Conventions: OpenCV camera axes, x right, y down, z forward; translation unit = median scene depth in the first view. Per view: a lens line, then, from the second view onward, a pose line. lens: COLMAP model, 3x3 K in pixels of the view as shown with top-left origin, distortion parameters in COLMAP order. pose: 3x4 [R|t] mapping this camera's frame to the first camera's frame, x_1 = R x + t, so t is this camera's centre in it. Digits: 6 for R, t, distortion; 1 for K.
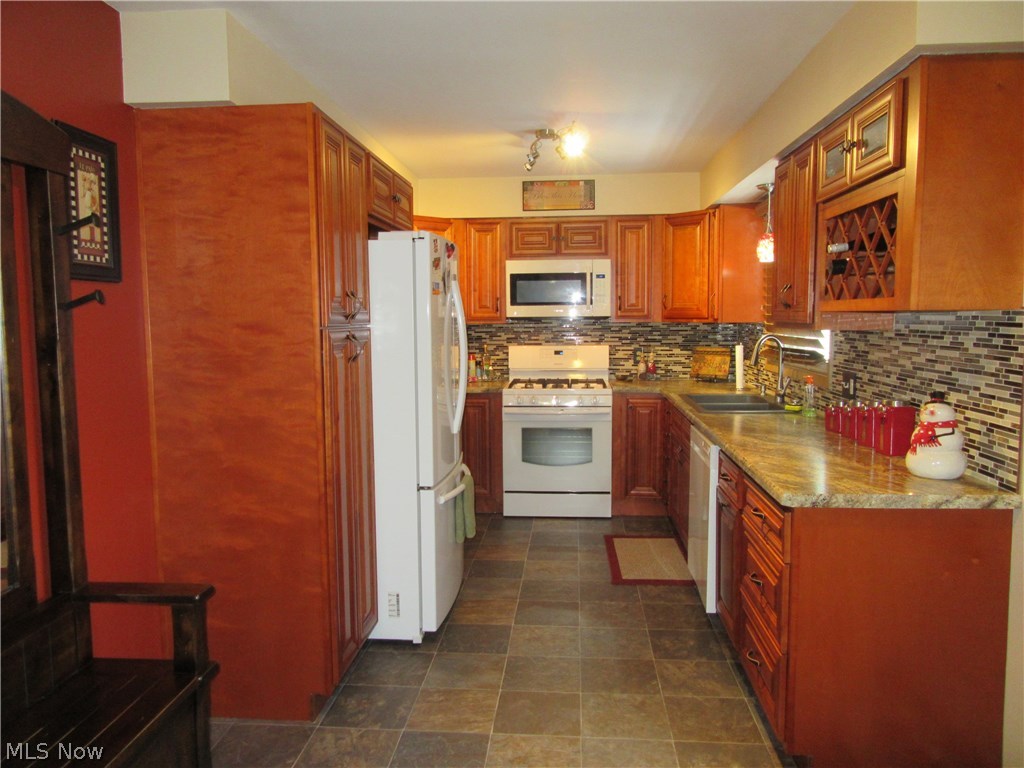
lens RADIAL K [[757.6, 0, 514.4], [0, 757.6, 384.4], [0, 0, 1]] dist [-0.006902, 0.009077]
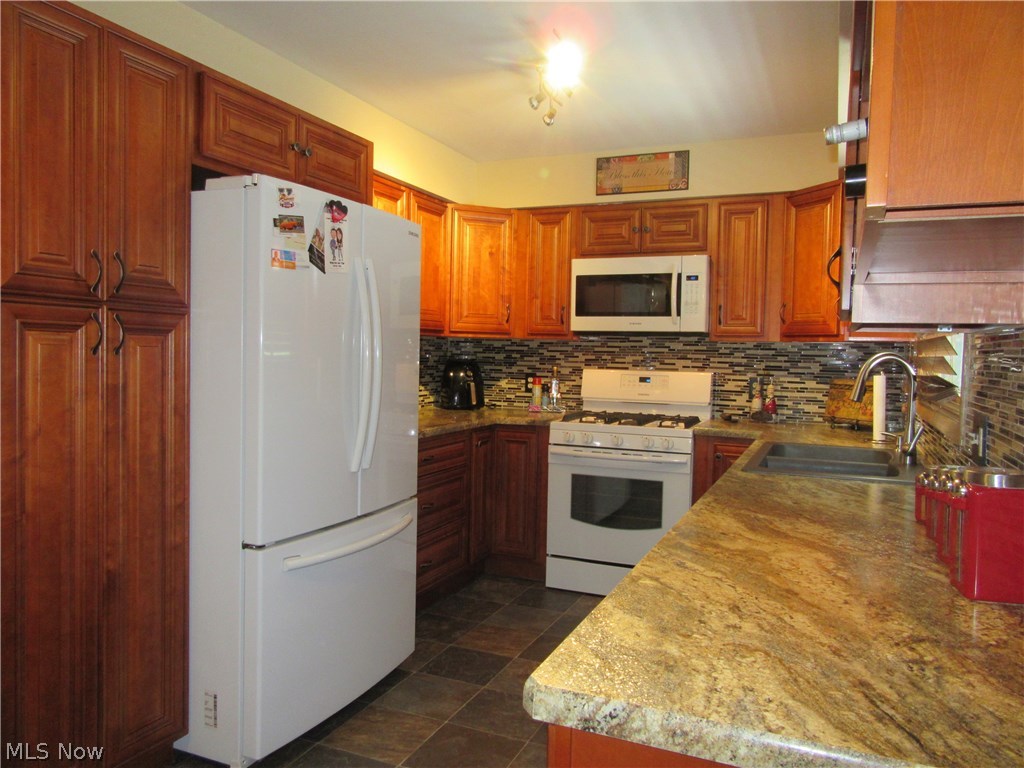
lens RADIAL K [[757.6, 0, 514.4], [0, 757.6, 384.4], [0, 0, 1]] dist [-0.006902, 0.009077]
pose [[0.946479, 0.041845, -0.320042, 0.197357], [-0.057944, 0.997480, -0.040942, 0.002181], [0.317522, 0.057295, 0.946518, 0.255311]]
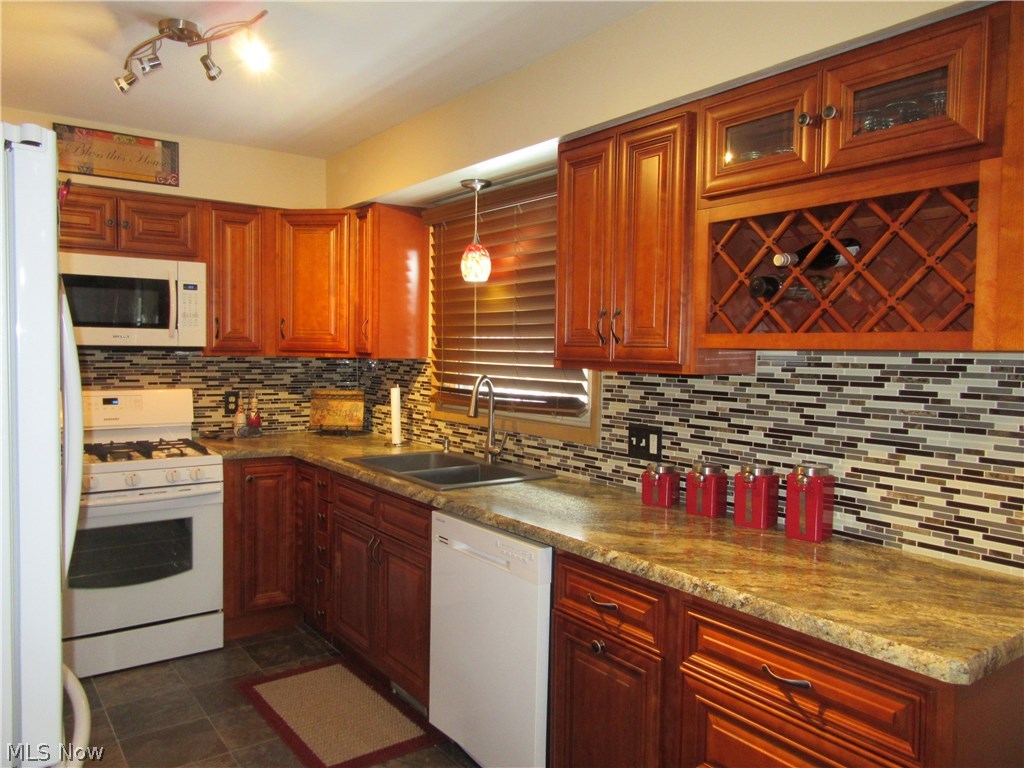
lens RADIAL K [[754.7, 0, 512.0], [0, 754.7, 384.0], [0, 0, 1]] dist [-0.006140, 0.001560]
pose [[0.753717, -0.011486, 0.657099, -0.115123], [0.039833, 0.998807, -0.028231, -0.027670], [-0.655991, 0.047452, 0.753276, 0.325219]]
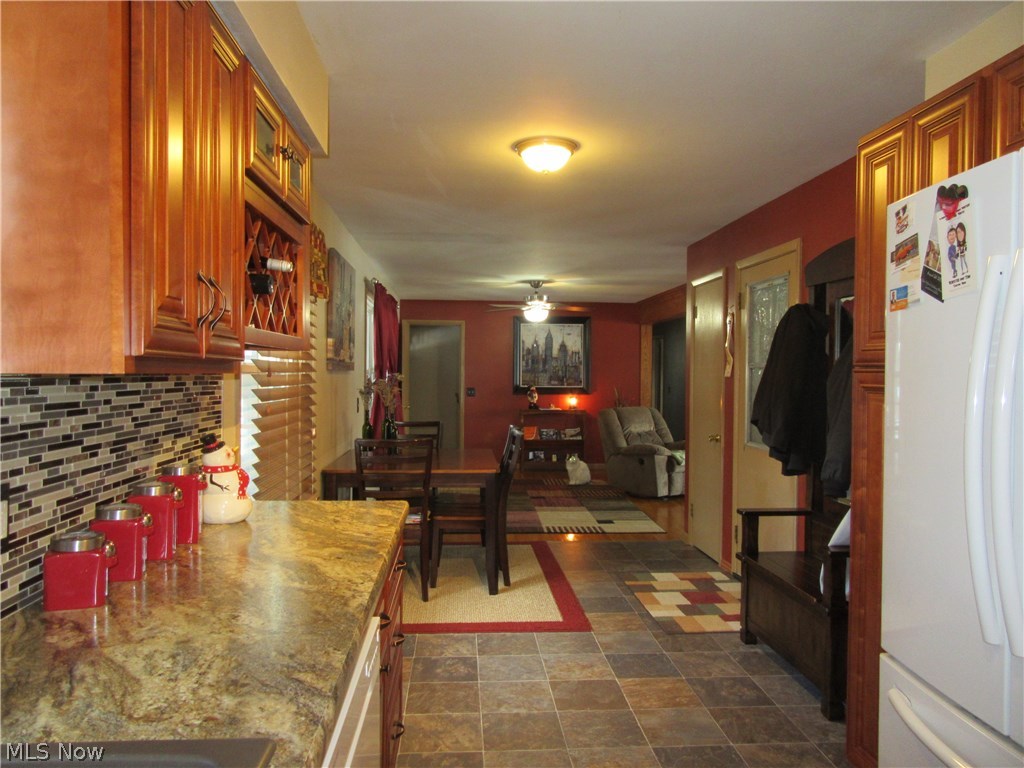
lens RADIAL K [[757.6, 0, 514.4], [0, 757.6, 384.4], [0, 0, 1]] dist [-0.006902, 0.009077]
pose [[-0.988498, 0.002633, -0.151212, 0.154562], [-0.013816, 0.994095, 0.107627, -0.073723], [0.150602, 0.108478, -0.982625, 0.918778]]
